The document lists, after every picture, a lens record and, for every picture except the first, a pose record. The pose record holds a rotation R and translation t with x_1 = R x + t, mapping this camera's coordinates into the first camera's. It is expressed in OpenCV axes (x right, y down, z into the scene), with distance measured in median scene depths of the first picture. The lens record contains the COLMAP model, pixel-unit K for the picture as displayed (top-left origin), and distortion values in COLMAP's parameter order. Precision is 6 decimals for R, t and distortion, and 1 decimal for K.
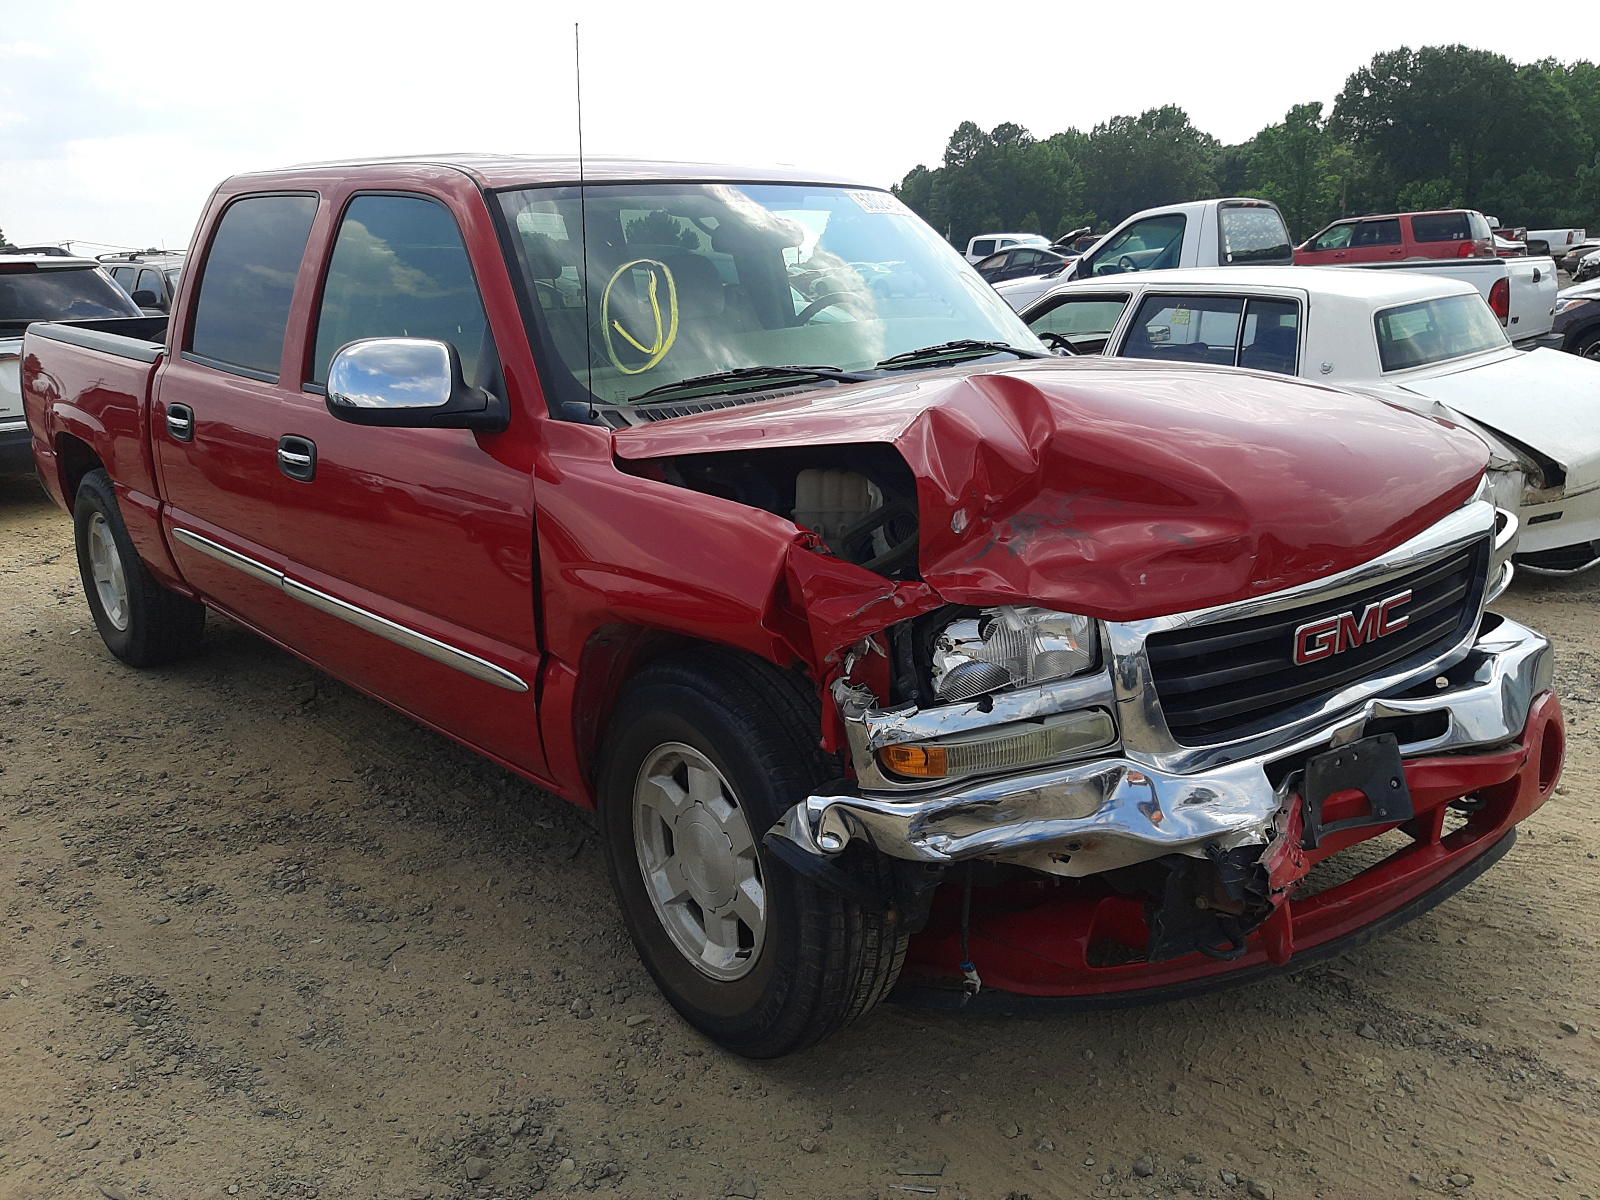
lens RADIAL K [[1214.4, 0, 799.1], [0, 1214.4, 592.2], [0, 0, 1]] dist [0.079603, -0.165677]
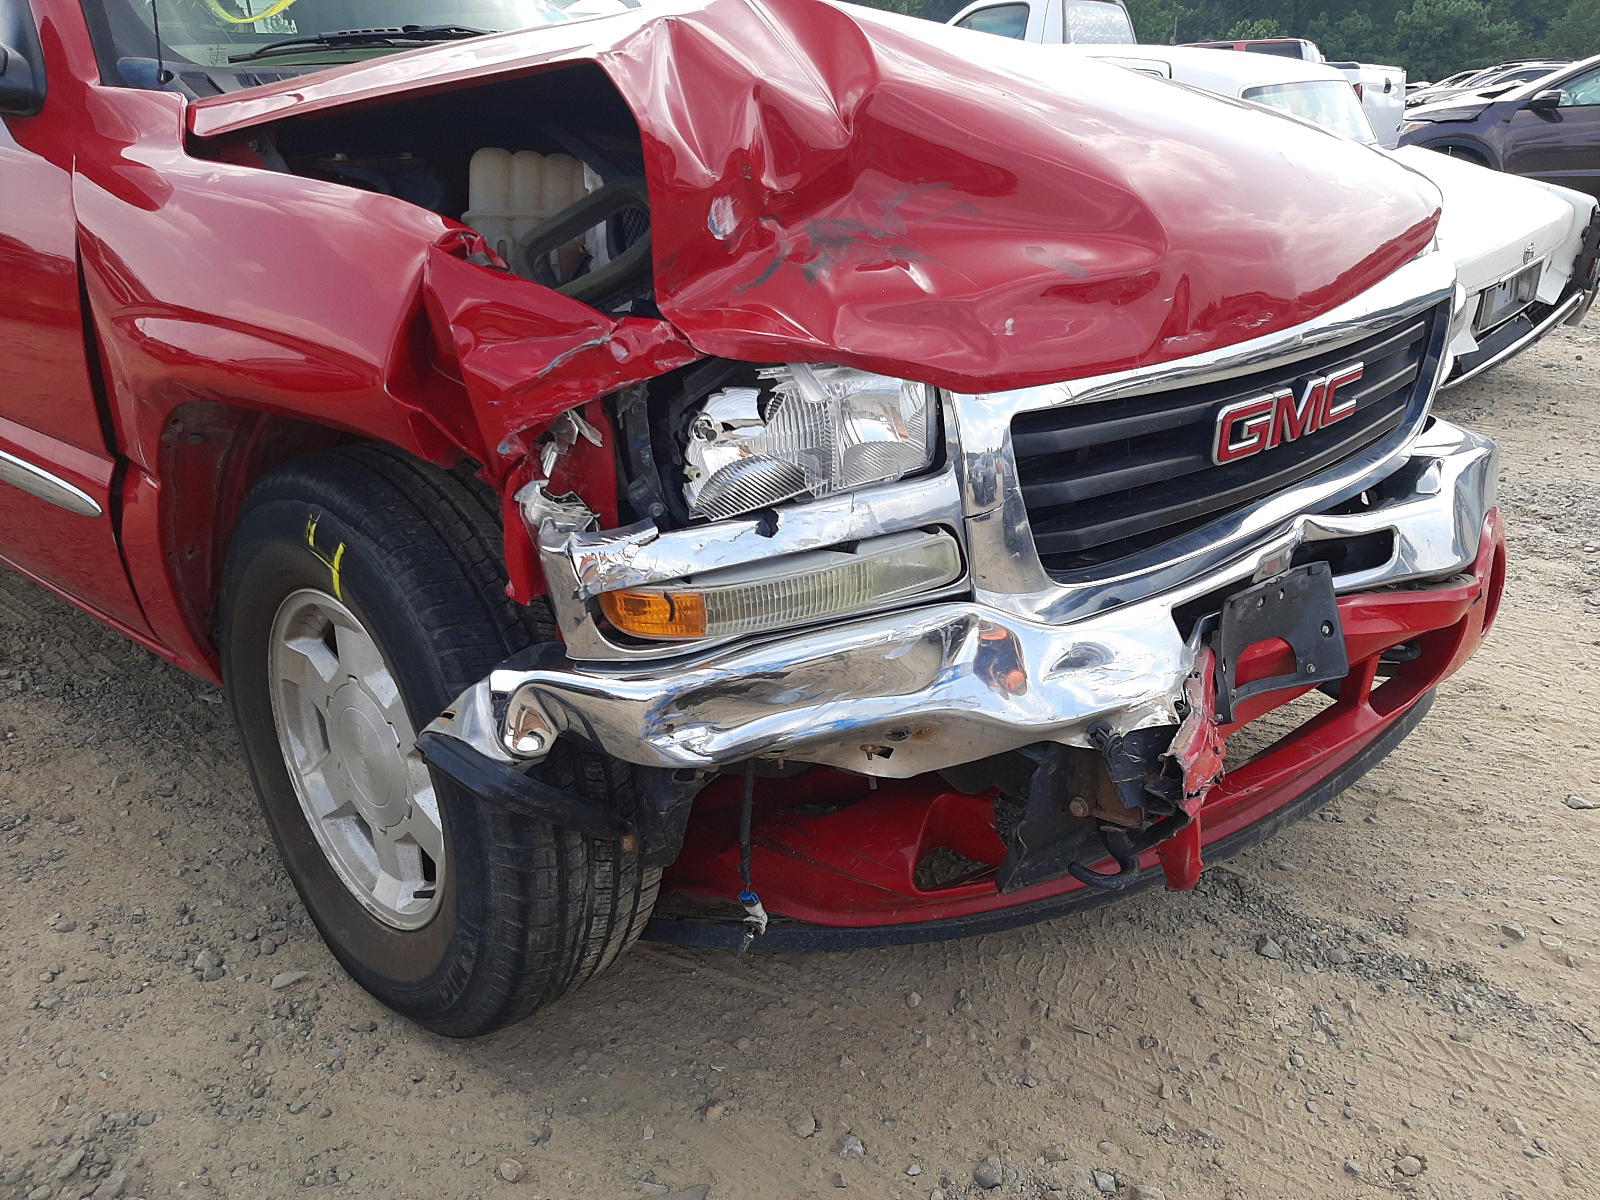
lens RADIAL K [[1214.4, 0, 799.1], [0, 1214.4, 592.2], [0, 0, 1]] dist [0.079603, -0.165677]
pose [[0.990660, -0.014498, 0.135579, 0.075792], [-0.003184, 0.991601, 0.129295, 0.041532], [-0.136315, -0.128519, 0.982294, 0.336761]]
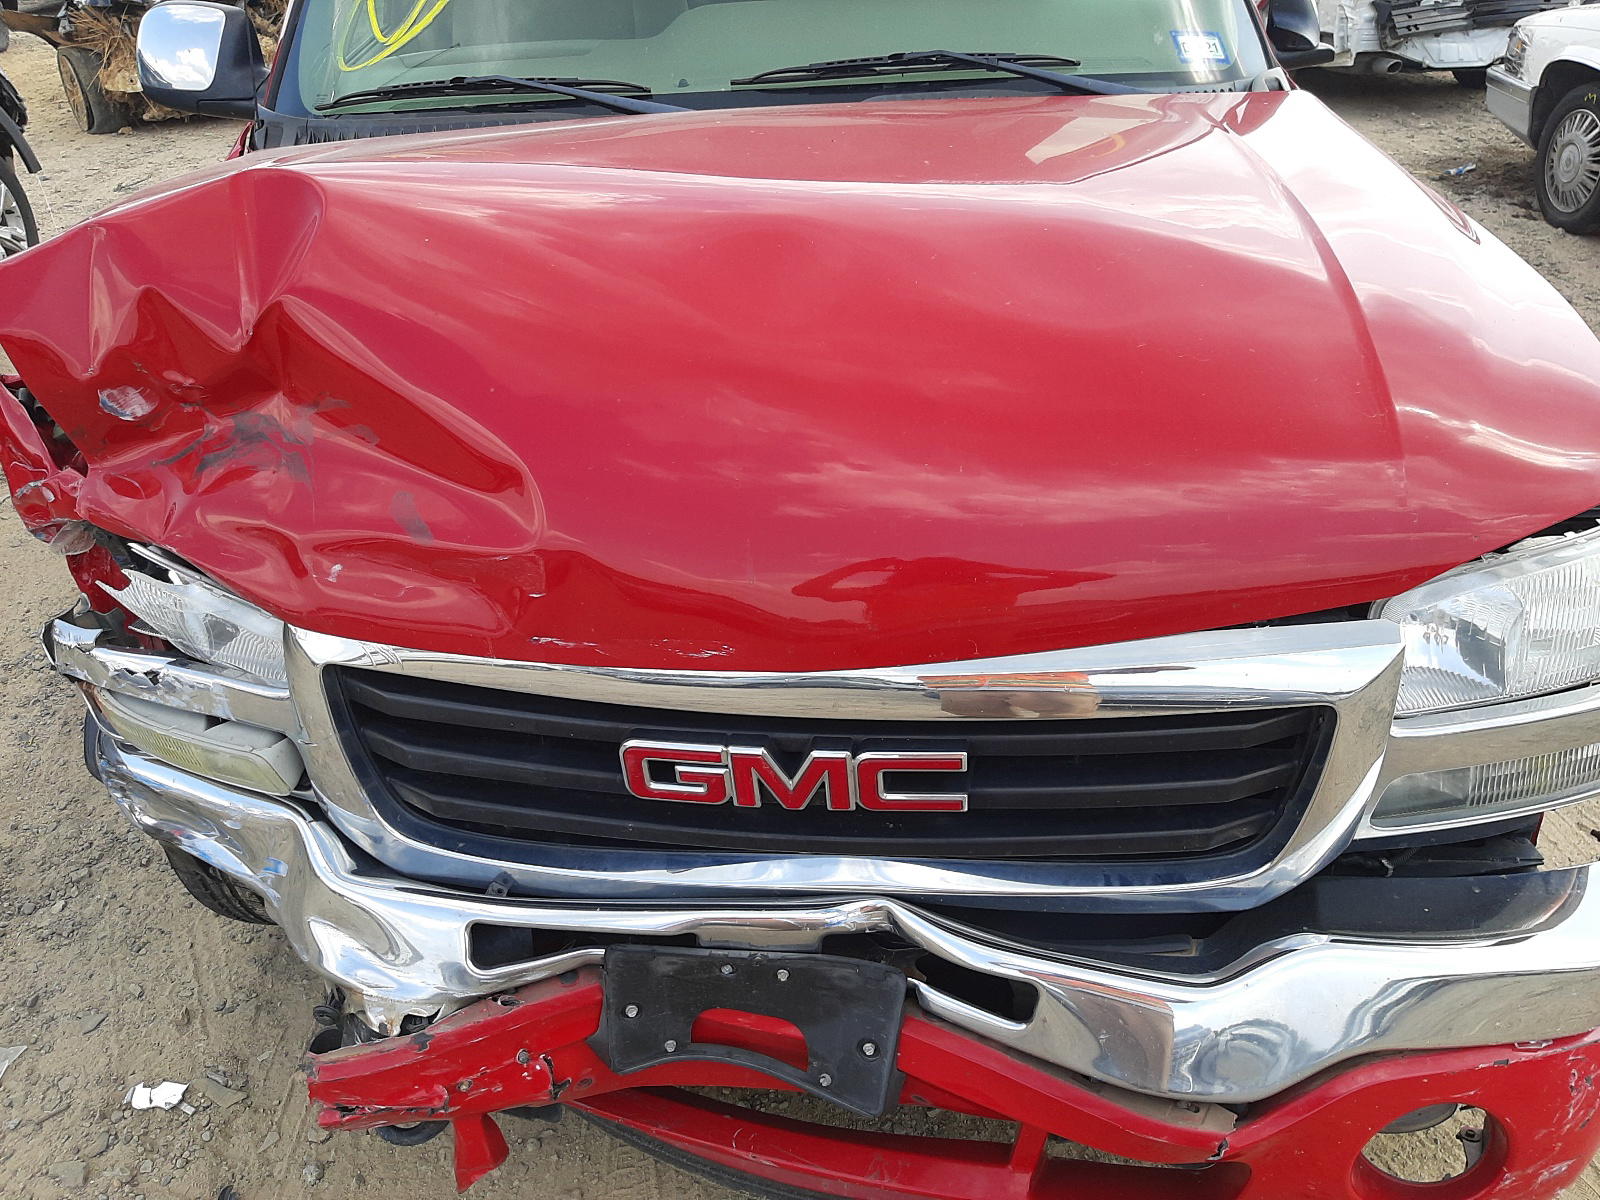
lens RADIAL K [[1214.4, 0, 799.1], [0, 1214.4, 592.2], [0, 0, 1]] dist [0.079603, -0.165677]
pose [[0.757056, 0.352693, -0.549977, 0.728168], [-0.165320, 0.917794, 0.361003, -0.237976], [0.632088, -0.182377, 0.753129, 0.633380]]
